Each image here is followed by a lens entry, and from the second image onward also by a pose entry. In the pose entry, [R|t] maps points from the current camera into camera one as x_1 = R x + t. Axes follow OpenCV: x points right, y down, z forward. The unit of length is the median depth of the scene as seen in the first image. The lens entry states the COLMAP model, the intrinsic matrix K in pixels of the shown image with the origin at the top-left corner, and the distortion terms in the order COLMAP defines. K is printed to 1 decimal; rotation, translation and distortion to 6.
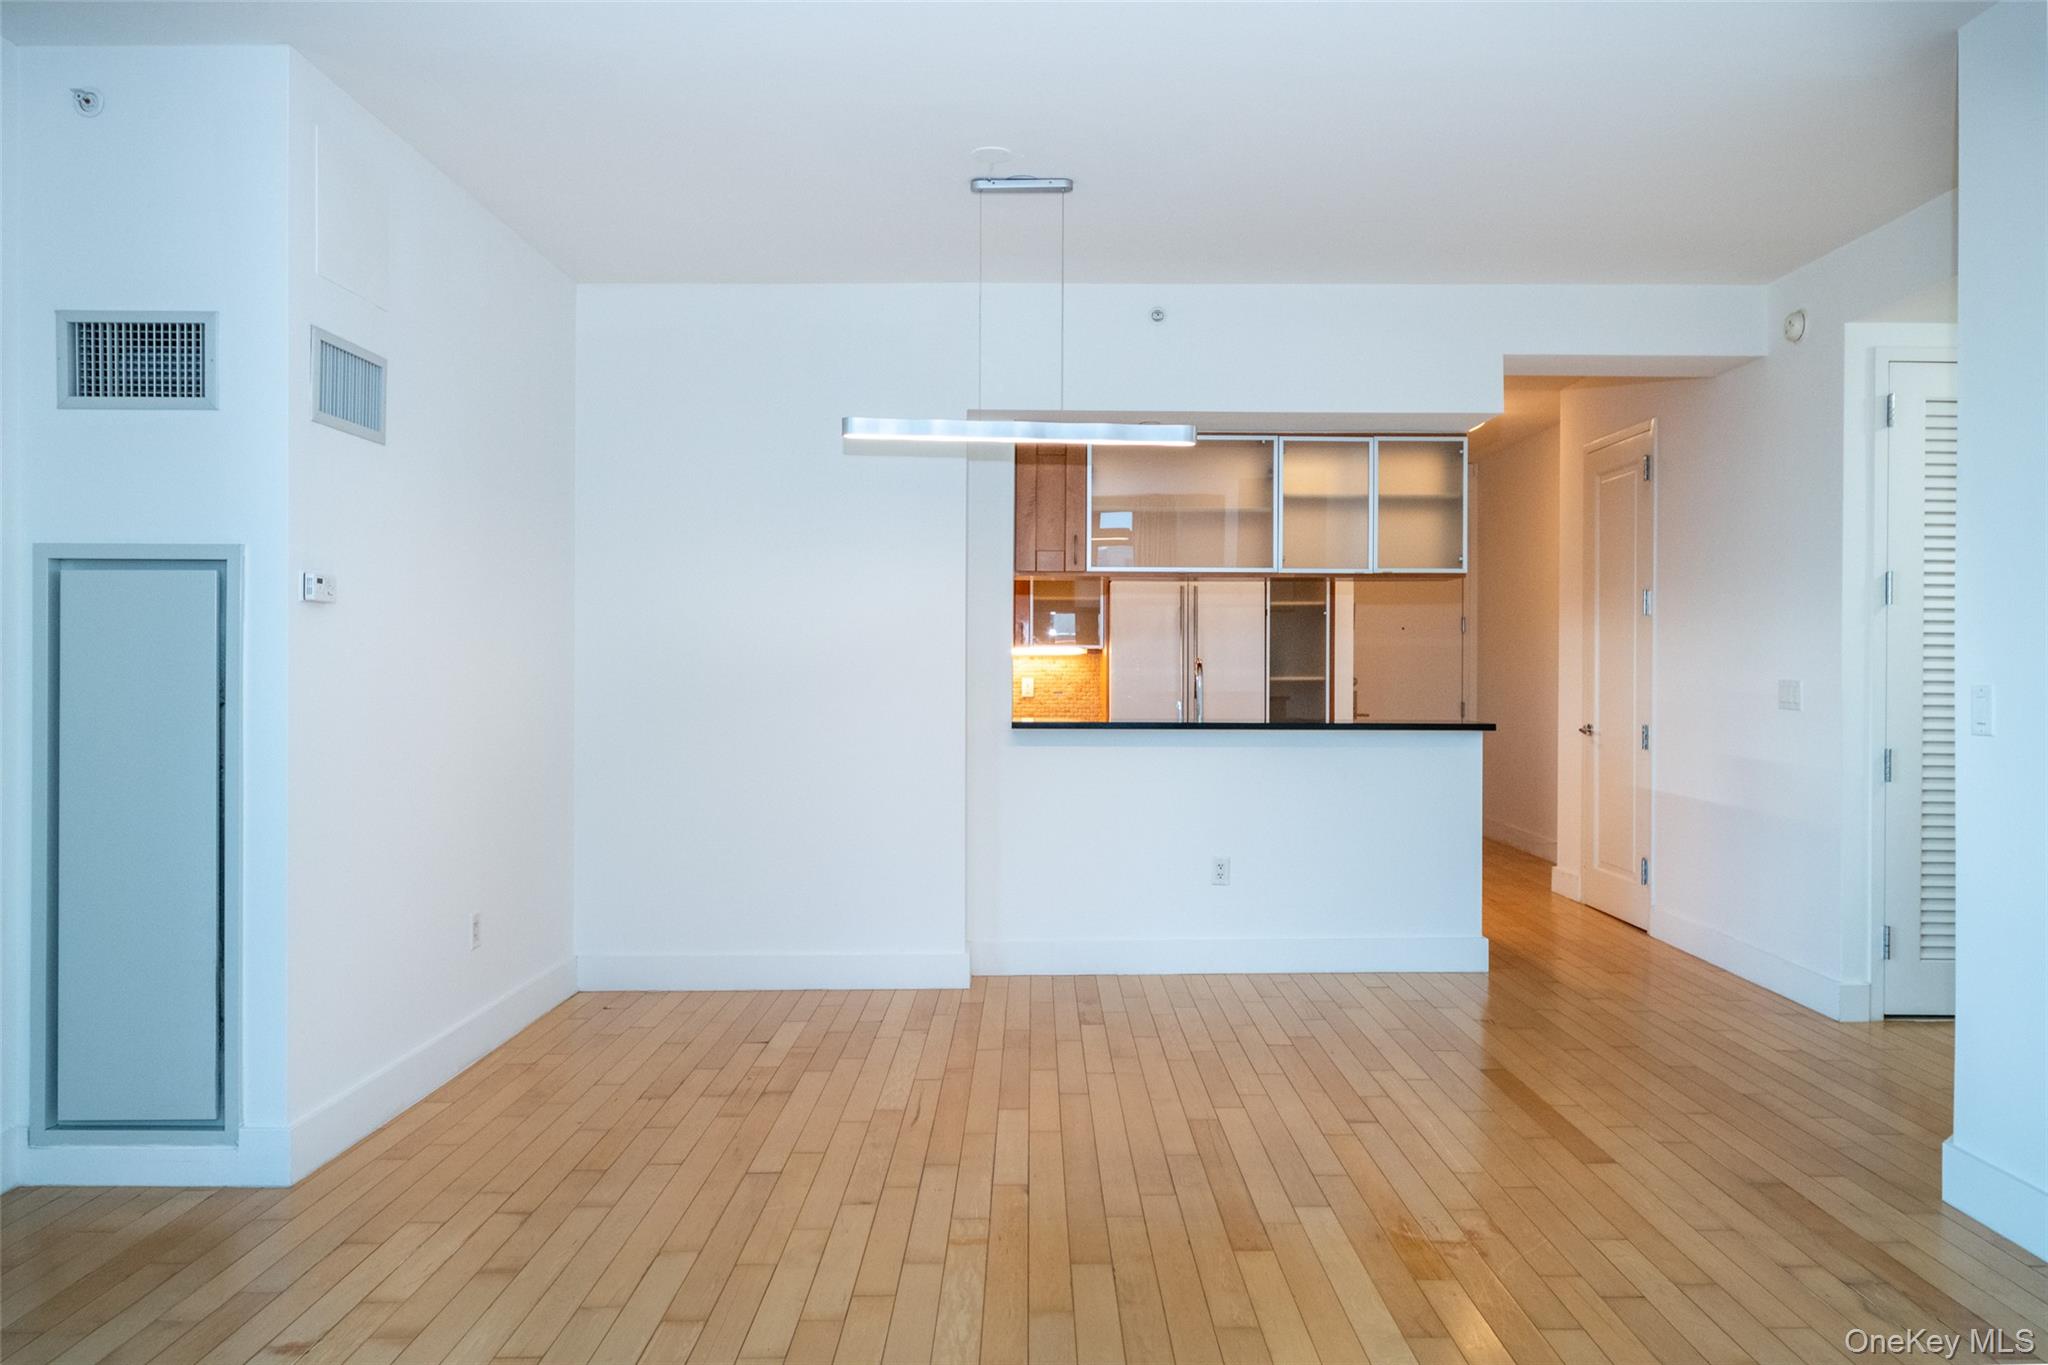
lens RADIAL K [[1246.2, 0, 1125.0], [0, 1246.2, 668.2], [0, 0, 1]] dist [0.003081, 0.000584]
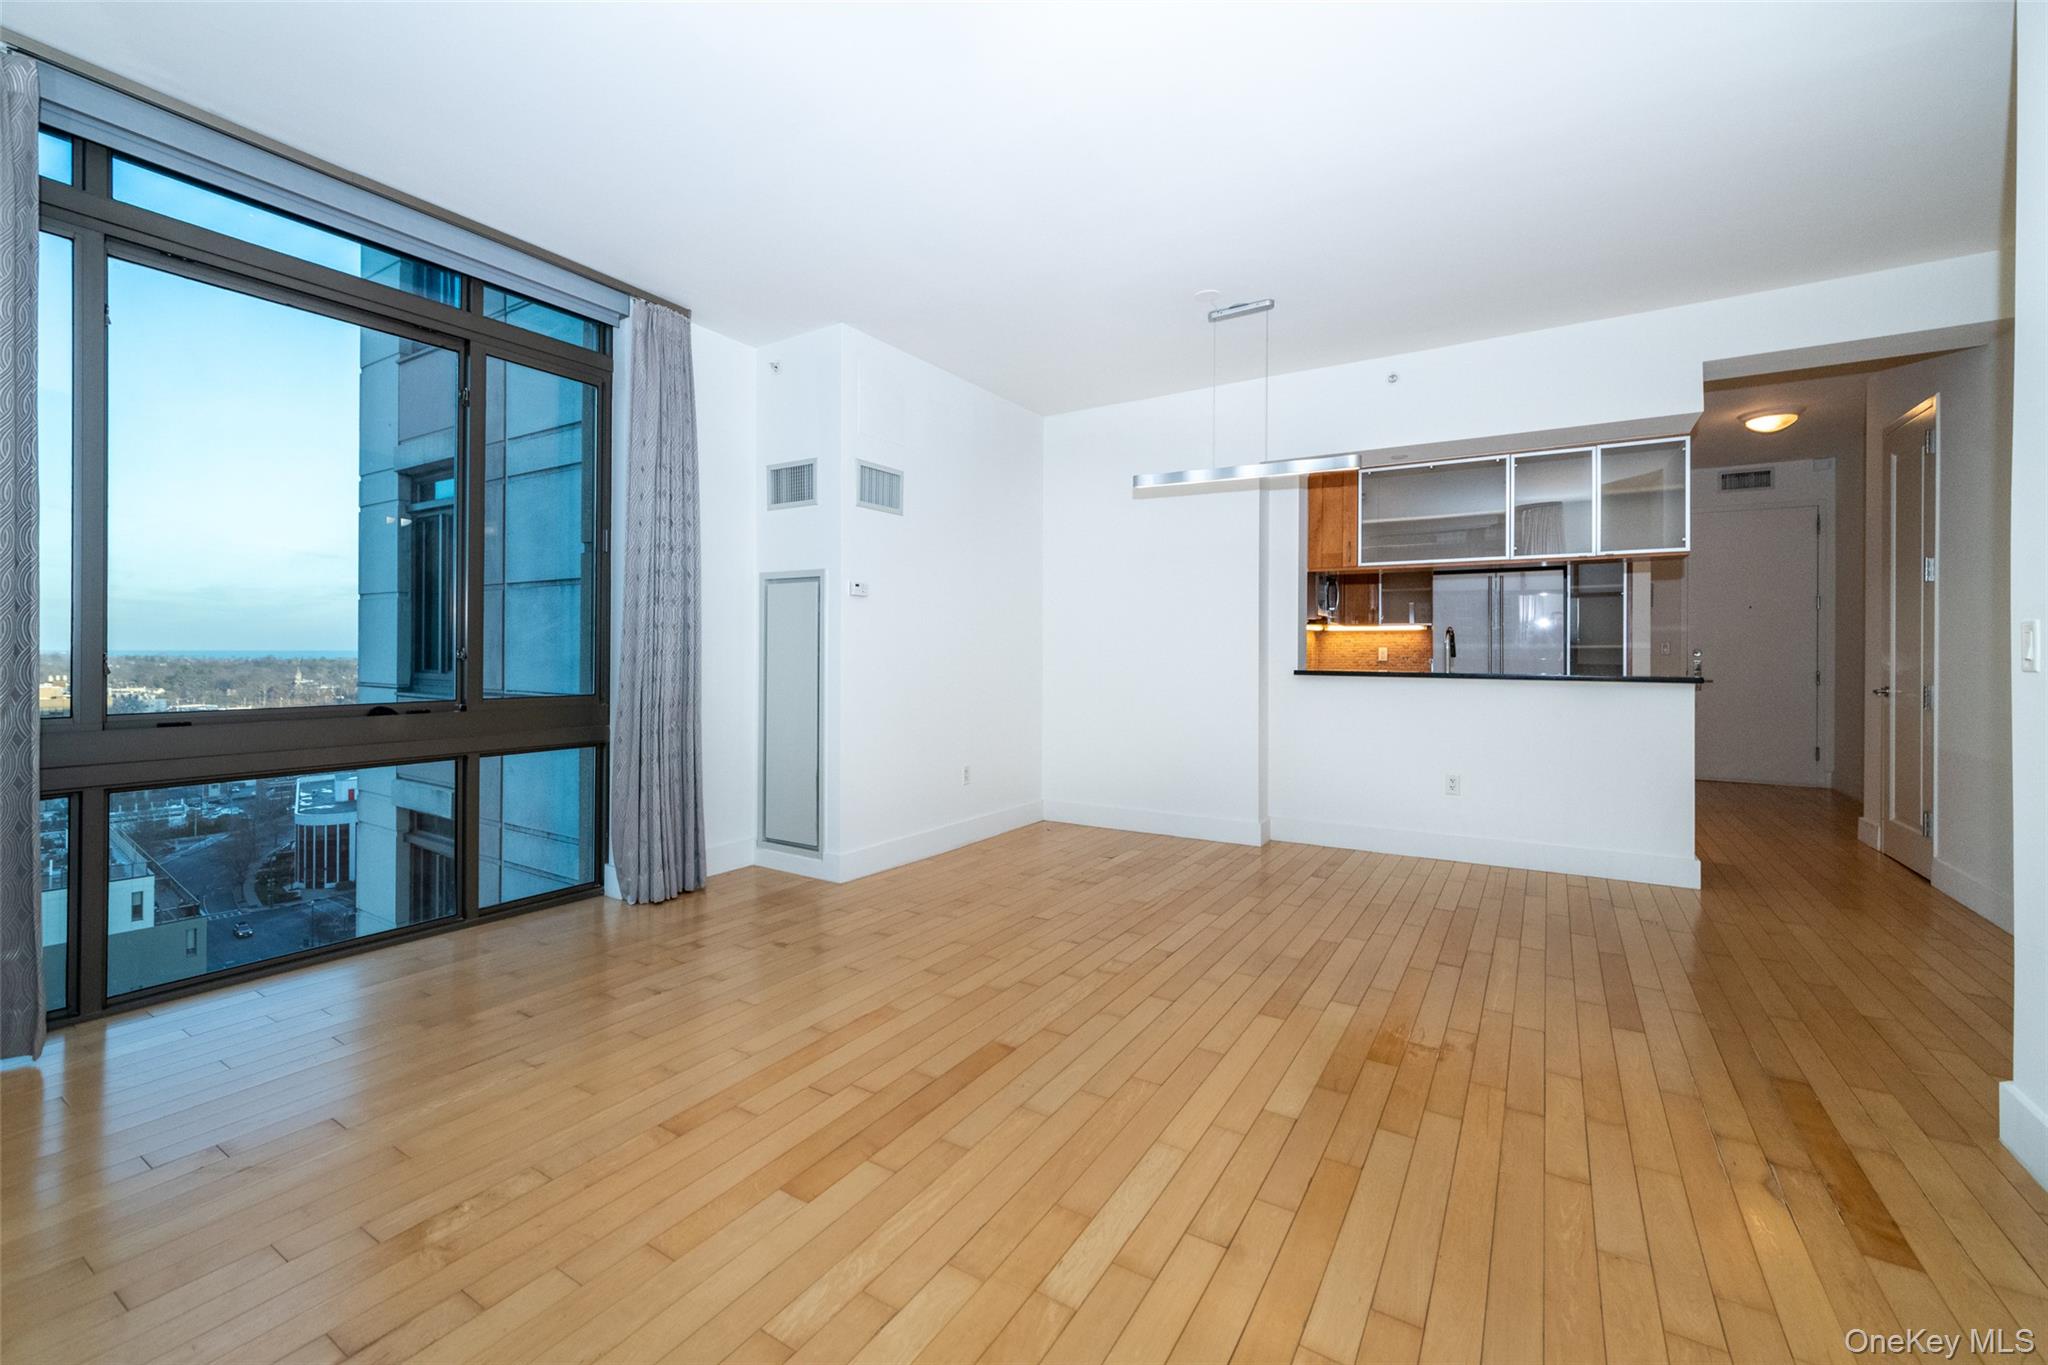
lens RADIAL K [[834.1, 0, 1075.2], [0, 834.1, 644.1], [0, 0, 1]] dist [-0.003197, -0.000261]
pose [[0.851022, -0.002985, -0.525122, 0.215393], [-0.001351, 0.999968, -0.007874, 0.020993], [0.525129, 0.007410, 0.850990, 0.025743]]
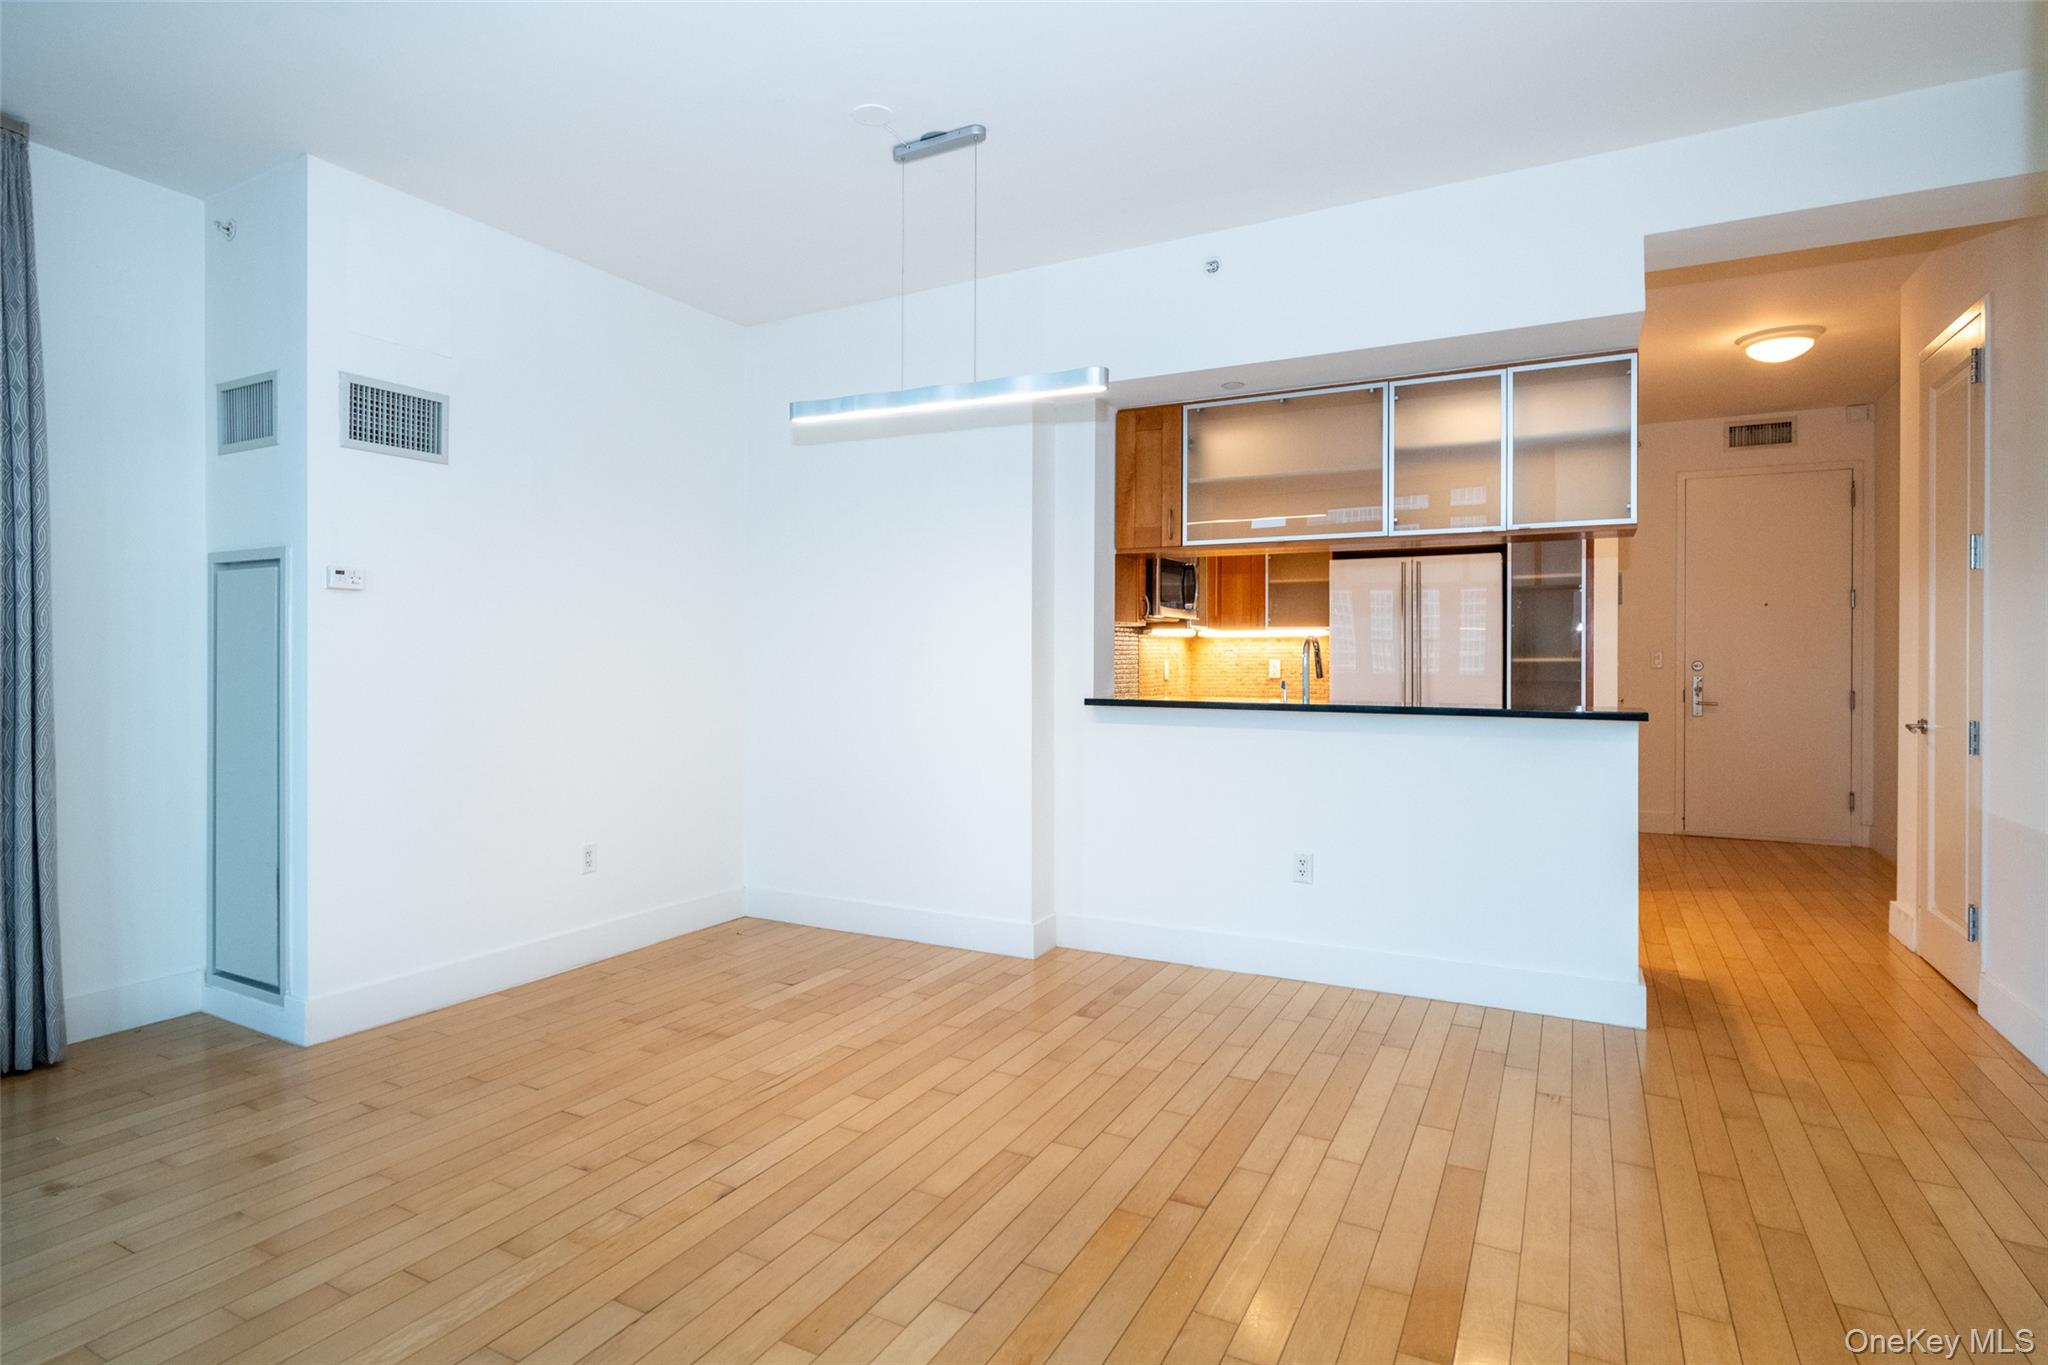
lens RADIAL K [[1055.8, 0, 1016.2], [0, 1055.8, 653.7], [0, 0, 1]] dist [-0.000149, -0.001183]
pose [[0.872569, -0.002454, -0.488485, 0.287840], [0.000691, 0.999993, -0.003790, 0.010529], [0.488490, 0.002970, 0.872564, 0.241703]]
